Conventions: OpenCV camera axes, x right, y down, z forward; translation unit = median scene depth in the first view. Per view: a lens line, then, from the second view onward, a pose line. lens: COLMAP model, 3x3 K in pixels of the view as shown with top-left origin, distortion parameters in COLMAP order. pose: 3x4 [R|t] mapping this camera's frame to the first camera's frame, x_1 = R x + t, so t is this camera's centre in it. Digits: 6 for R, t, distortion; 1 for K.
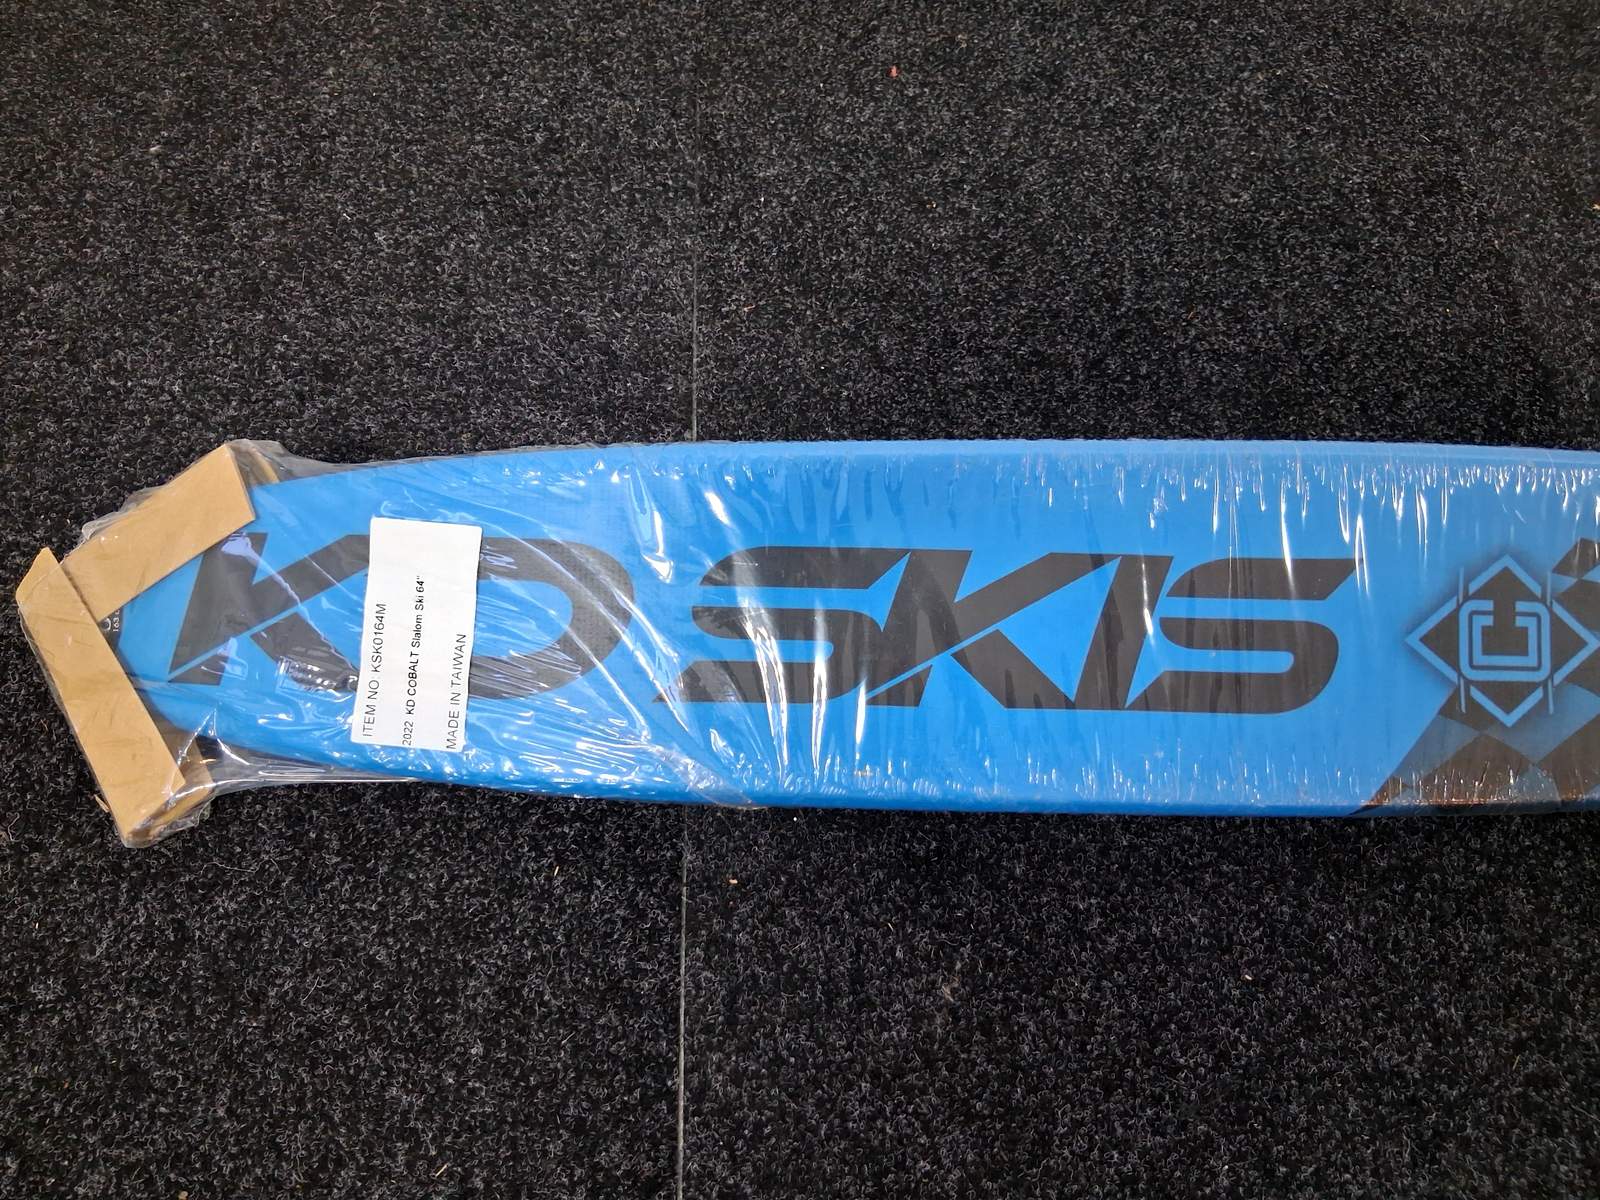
lens RADIAL K [[1242.9, 0, 794.5], [0, 1242.9, 559.2], [0, 0, 1]] dist [0.101183, -0.202685]
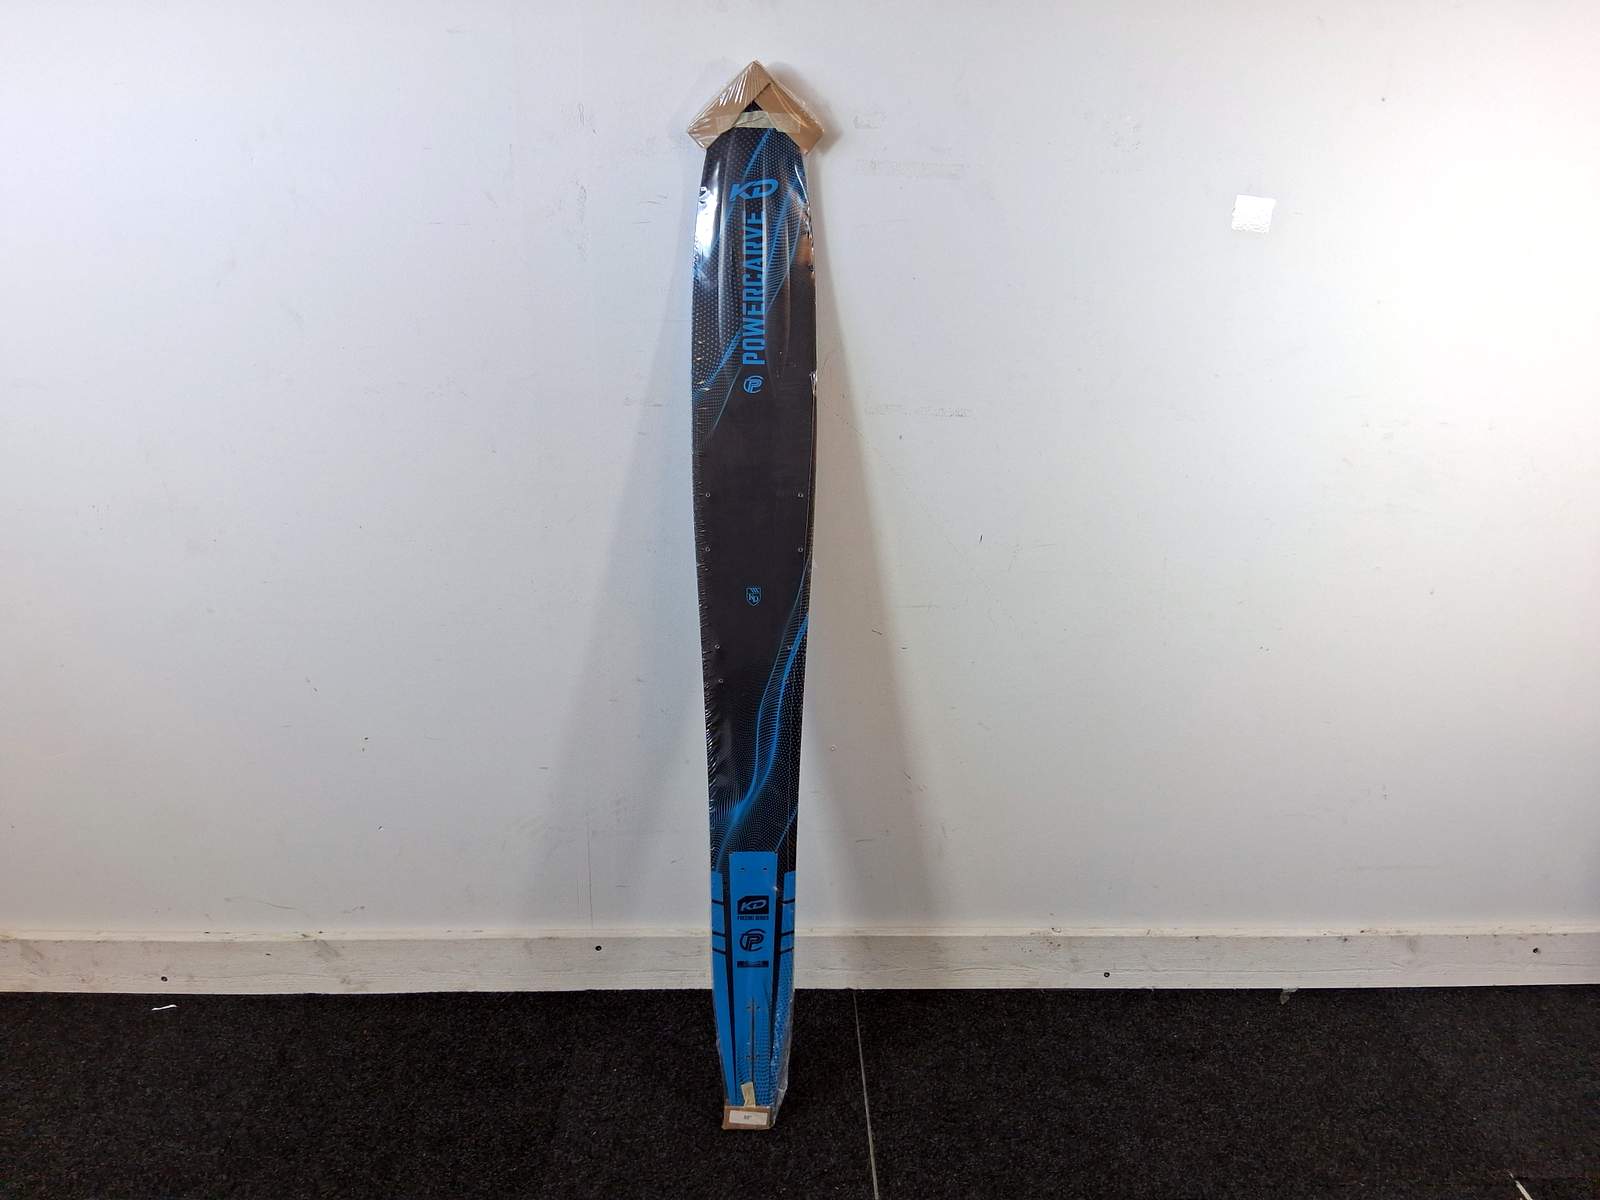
lens RADIAL K [[1208.9, 0, 800.0], [0, 1208.9, 600.0], [0, 0, 1]] dist [0.121312, -0.216252]
pose [[0.998825, -0.042104, -0.024008, 1.284010], [0.013800, 0.721883, -0.691877, 0.899239], [0.046462, 0.690733, 0.721616, -1.727239]]
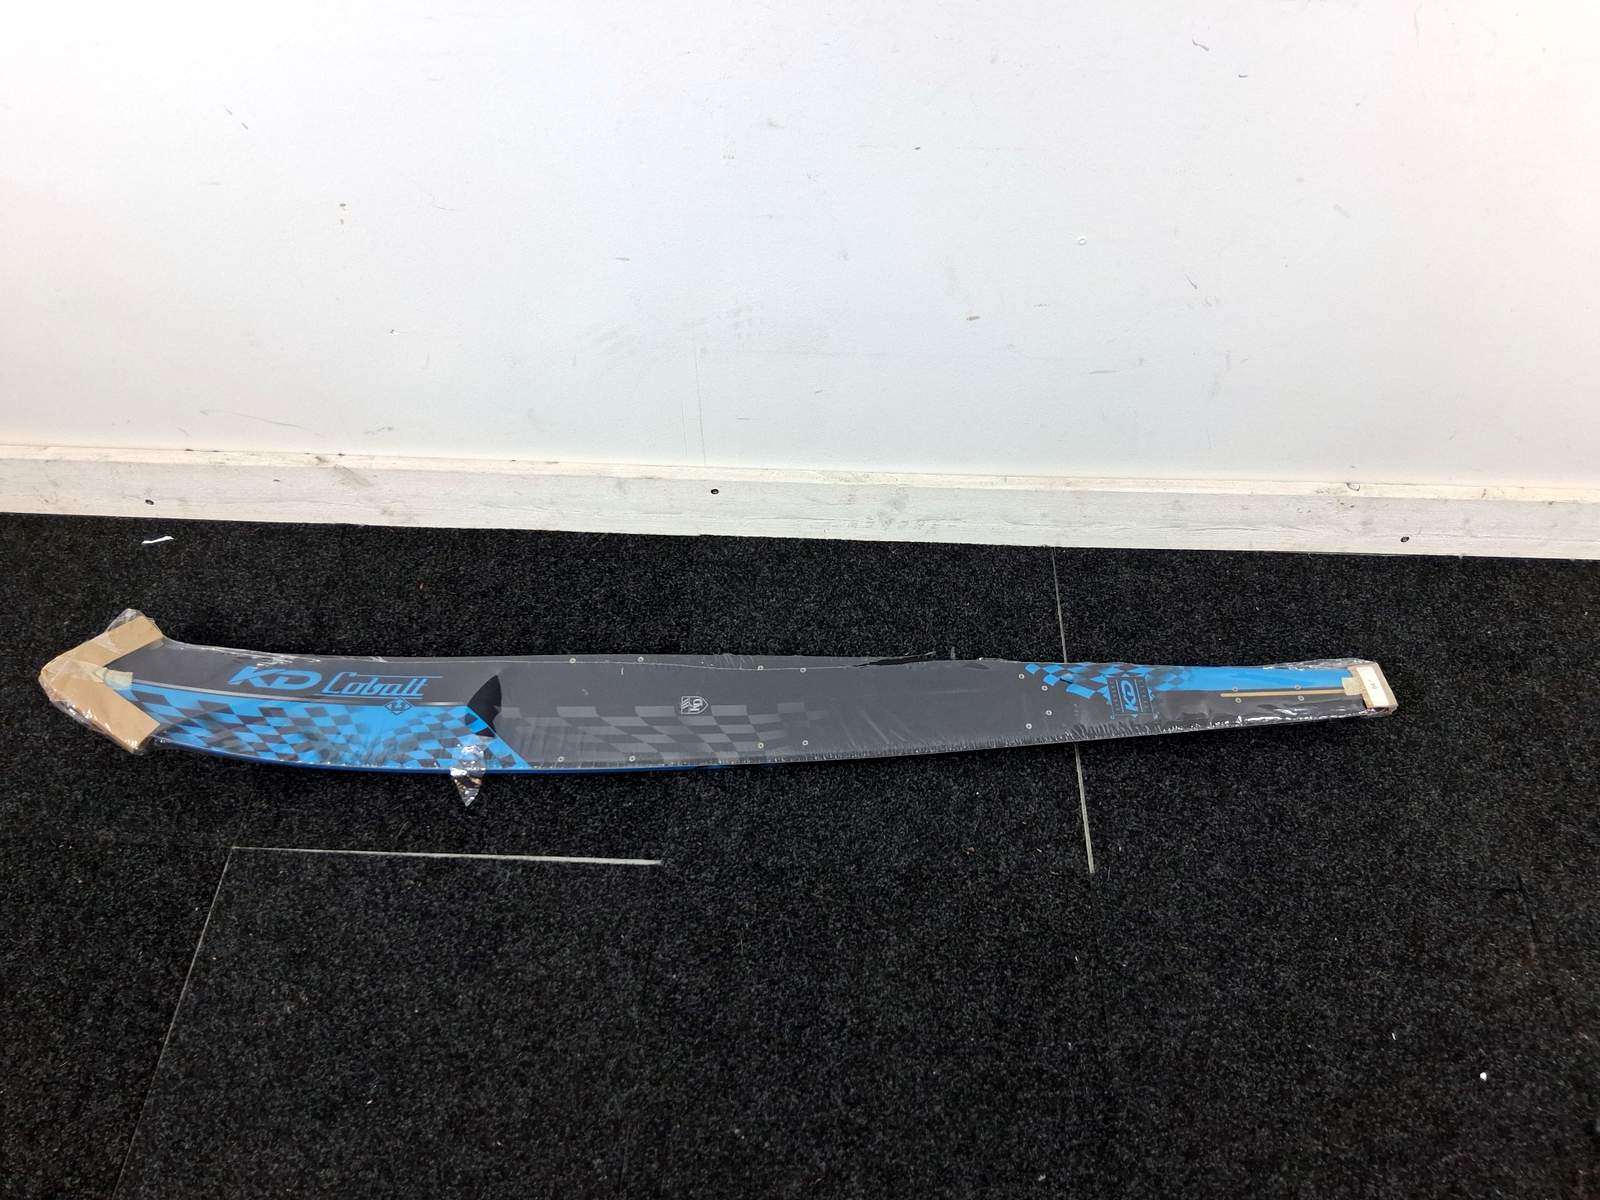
lens RADIAL K [[1208.9, 0, 800.0], [0, 1208.9, 600.0], [0, 0, 1]] dist [0.121312, -0.216252]
pose [[0.995824, 0.021779, -0.088658, 1.022247], [-0.037359, 0.983308, -0.178071, -0.032749], [0.083300, 0.180640, 0.980016, -1.074465]]
